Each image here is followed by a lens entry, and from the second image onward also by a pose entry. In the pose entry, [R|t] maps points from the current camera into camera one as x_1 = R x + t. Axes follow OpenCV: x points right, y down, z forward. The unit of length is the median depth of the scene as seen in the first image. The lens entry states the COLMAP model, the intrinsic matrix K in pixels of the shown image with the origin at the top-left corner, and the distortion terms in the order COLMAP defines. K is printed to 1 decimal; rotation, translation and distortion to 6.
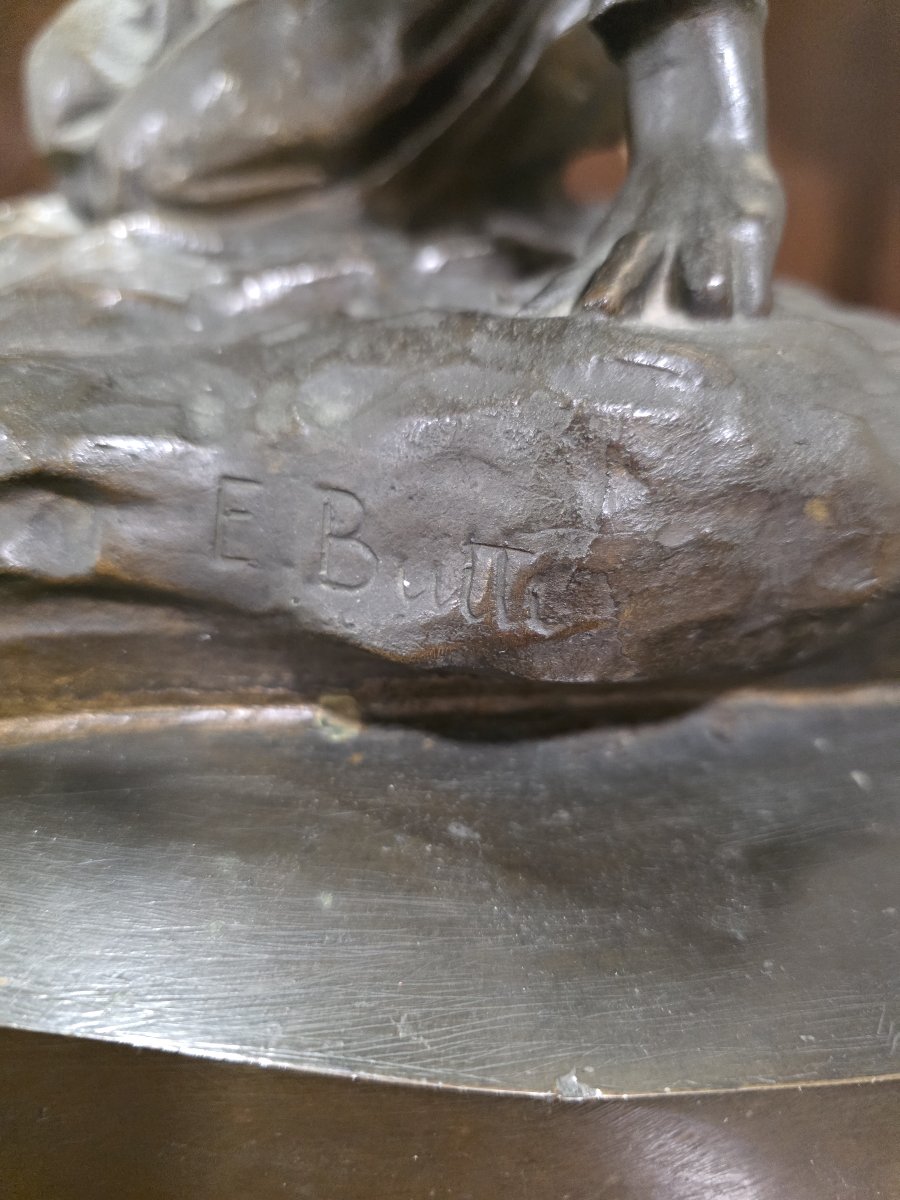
lens RADIAL K [[851.5, 0, 446.0], [0, 851.5, 602.9], [0, 0, 1]] dist [0.024063, -0.041697]
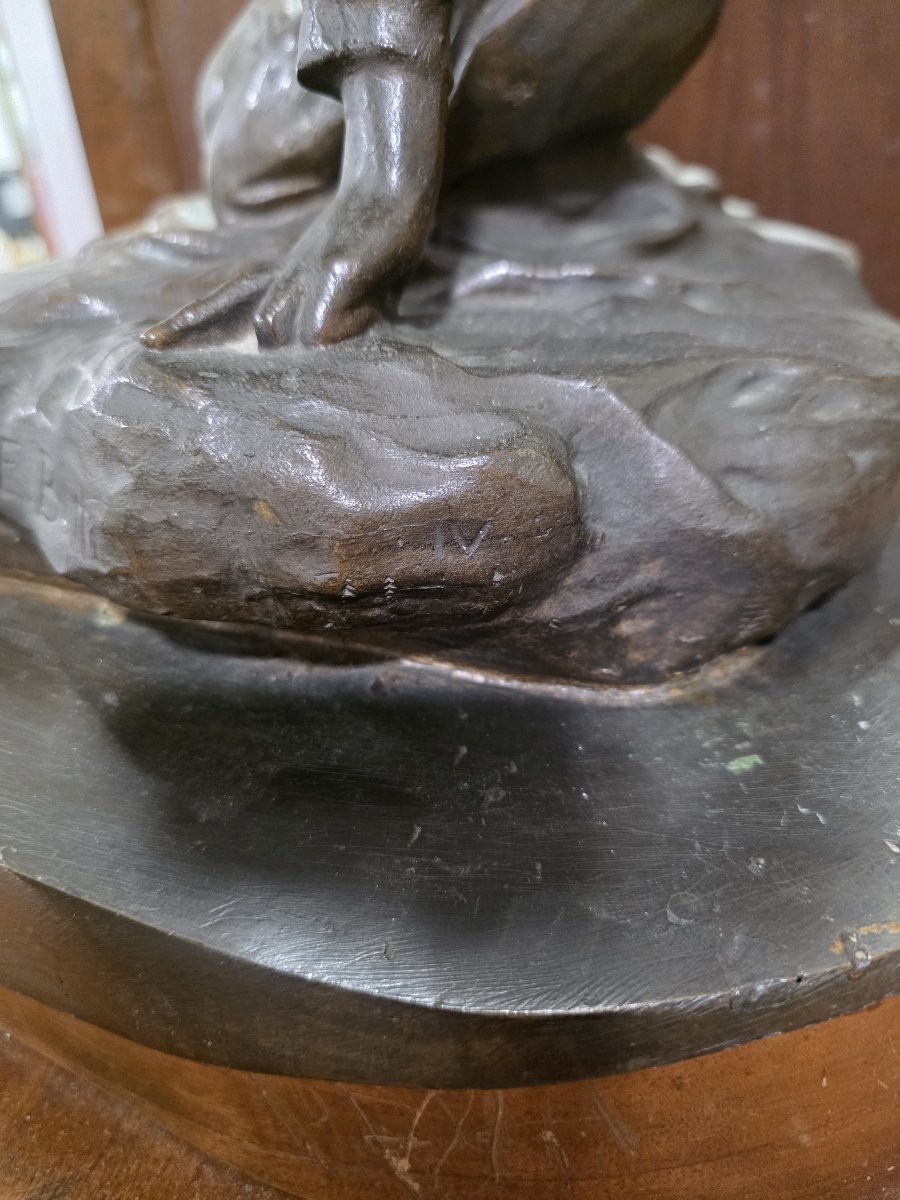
lens RADIAL K [[851.5, 0, 453.5], [0, 851.5, 602.2], [0, 0, 1]] dist [0.024063, -0.041697]
pose [[0.863834, 0.184600, -0.468736, 1.297576], [-0.142303, 0.981966, 0.124473, -0.172859], [0.483261, -0.040821, 0.874524, 0.024351]]
